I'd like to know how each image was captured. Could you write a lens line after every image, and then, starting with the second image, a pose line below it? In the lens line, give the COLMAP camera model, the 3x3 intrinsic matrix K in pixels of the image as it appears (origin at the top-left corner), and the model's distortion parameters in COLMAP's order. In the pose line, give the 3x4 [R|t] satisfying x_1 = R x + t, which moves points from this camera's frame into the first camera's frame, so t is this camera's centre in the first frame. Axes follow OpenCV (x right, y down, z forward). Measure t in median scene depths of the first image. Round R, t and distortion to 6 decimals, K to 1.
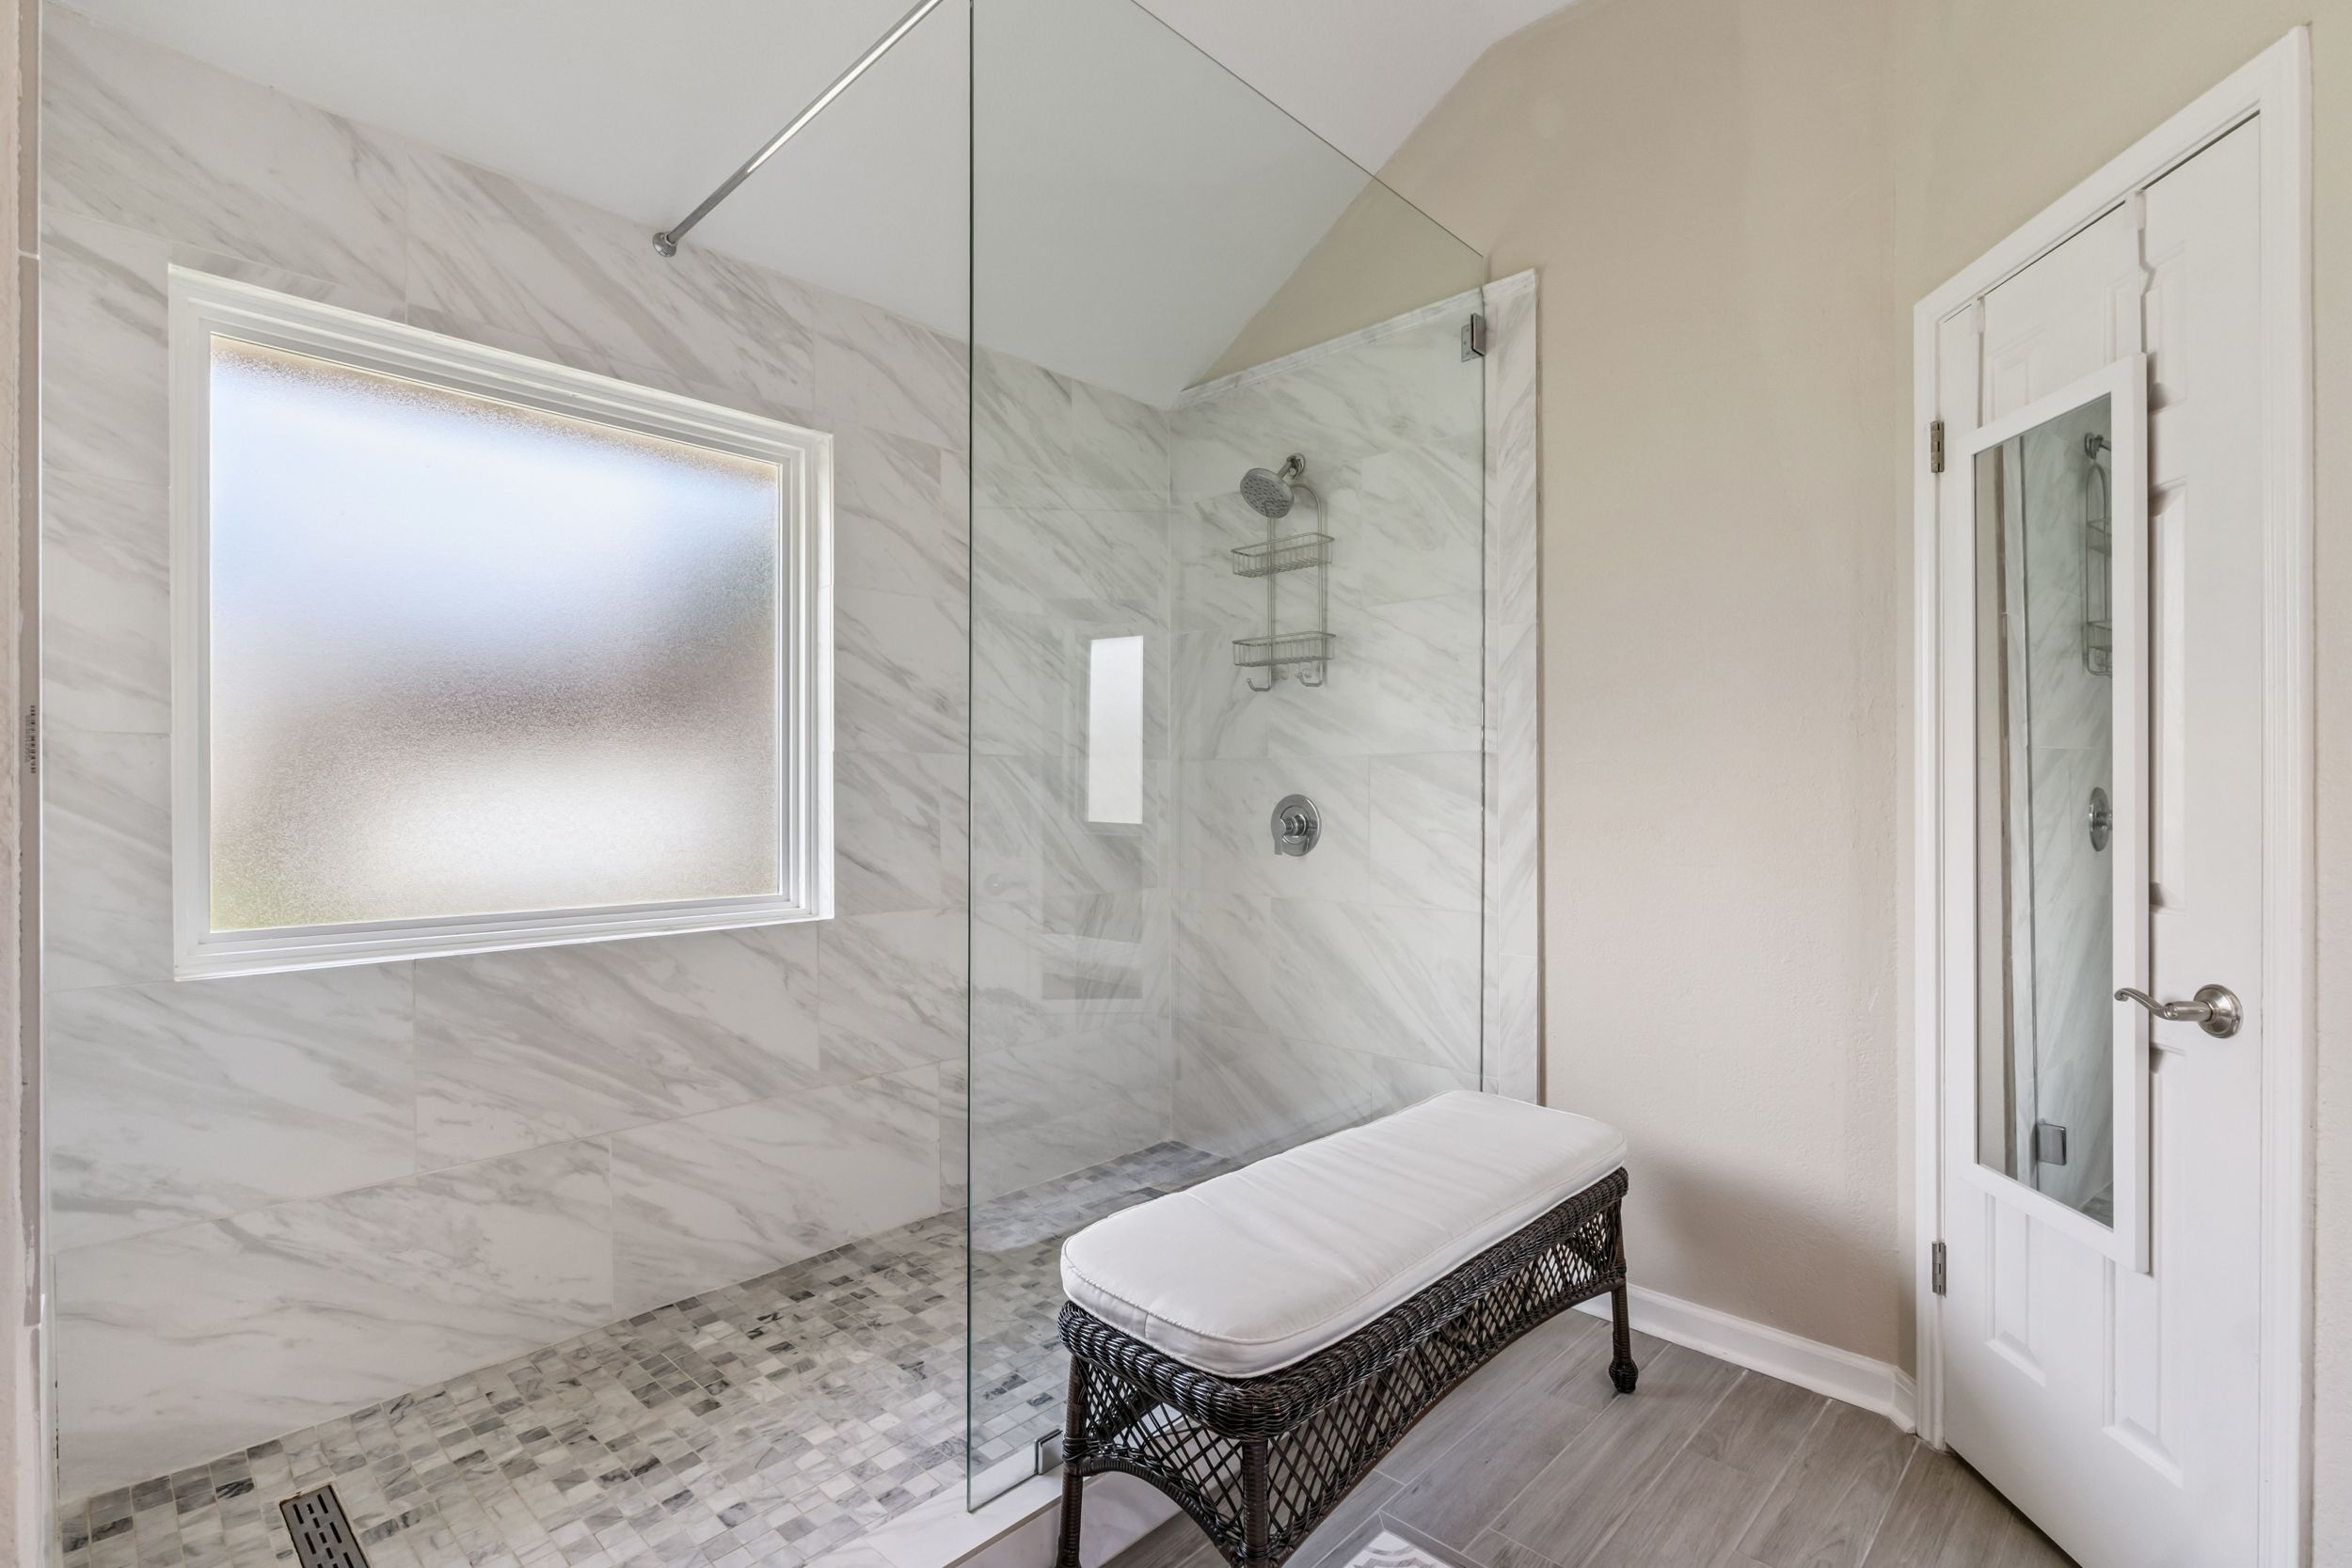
lens RADIAL K [[1073.7, 0, 1165.3], [0, 1073.7, 796.9], [0, 0, 1]] dist [0.000594, -0.001301]
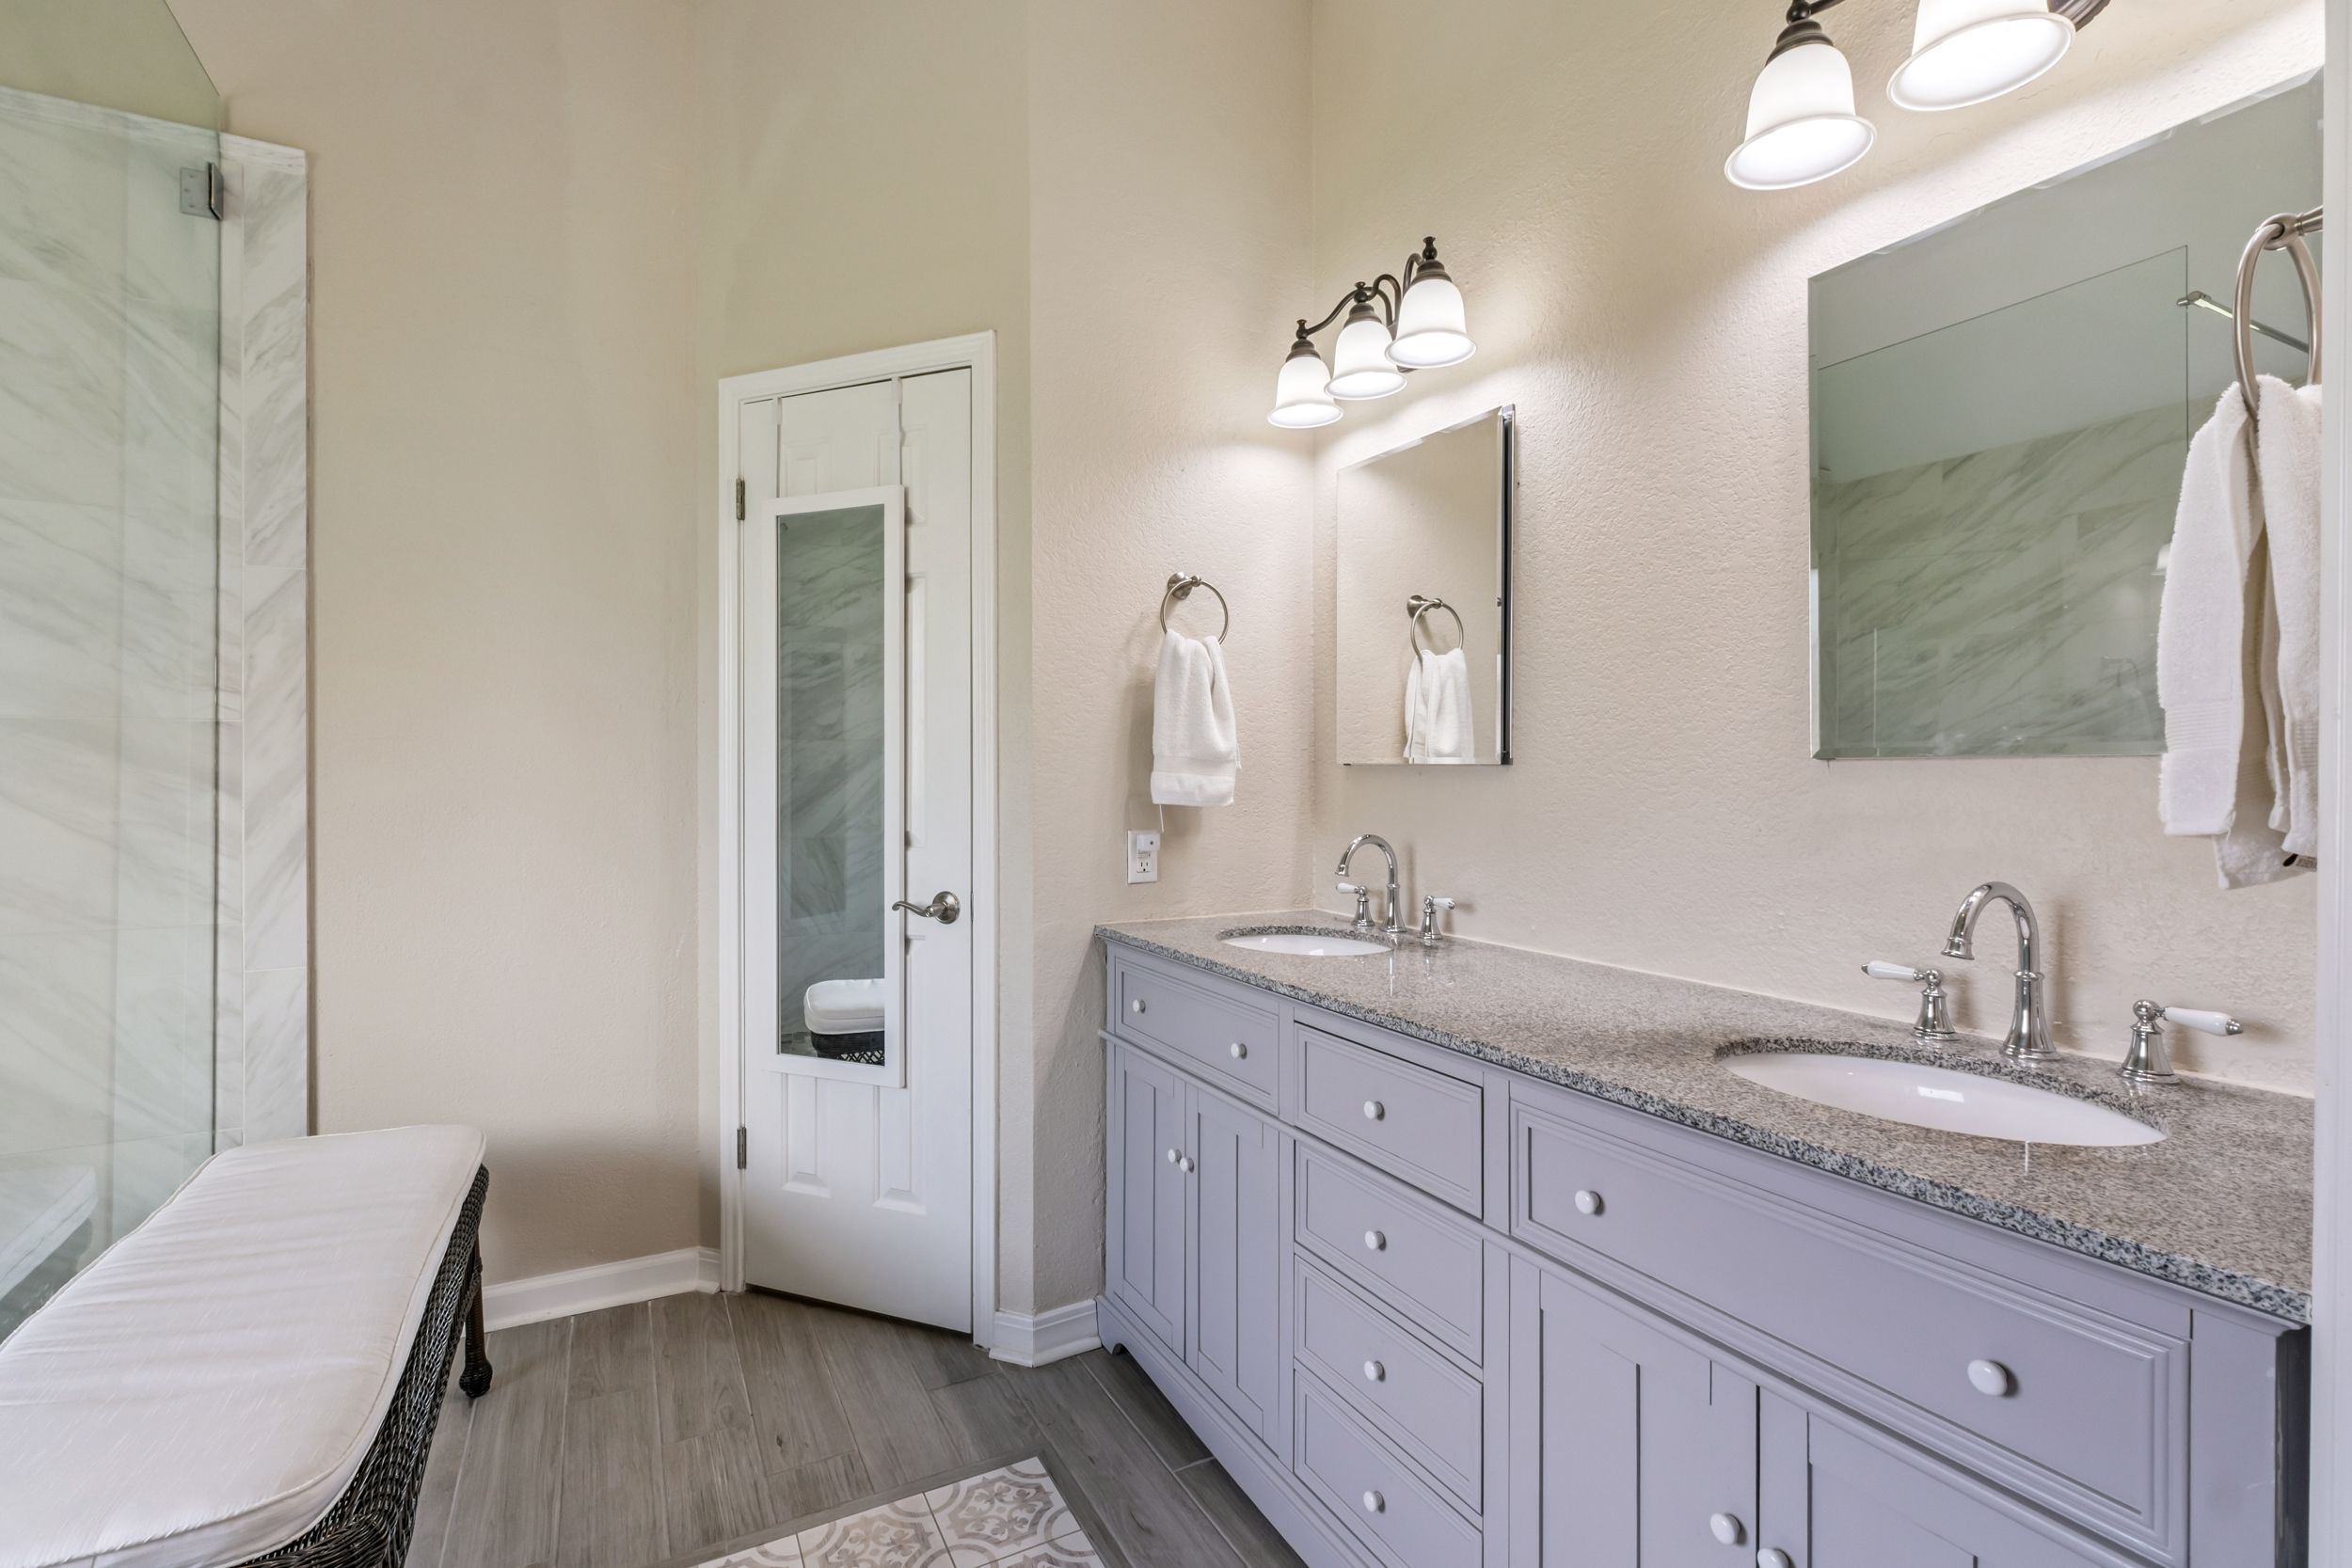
lens RADIAL K [[1073.7, 0, 1162.8], [0, 1073.7, 773.9], [0, 0, 1]] dist [0.000594, -0.001301]
pose [[0.316598, 0.002700, 0.948556, -0.316518], [0.003128, 0.999988, -0.003890, 0.003999], [-0.948555, 0.004199, 0.316586, 0.122882]]
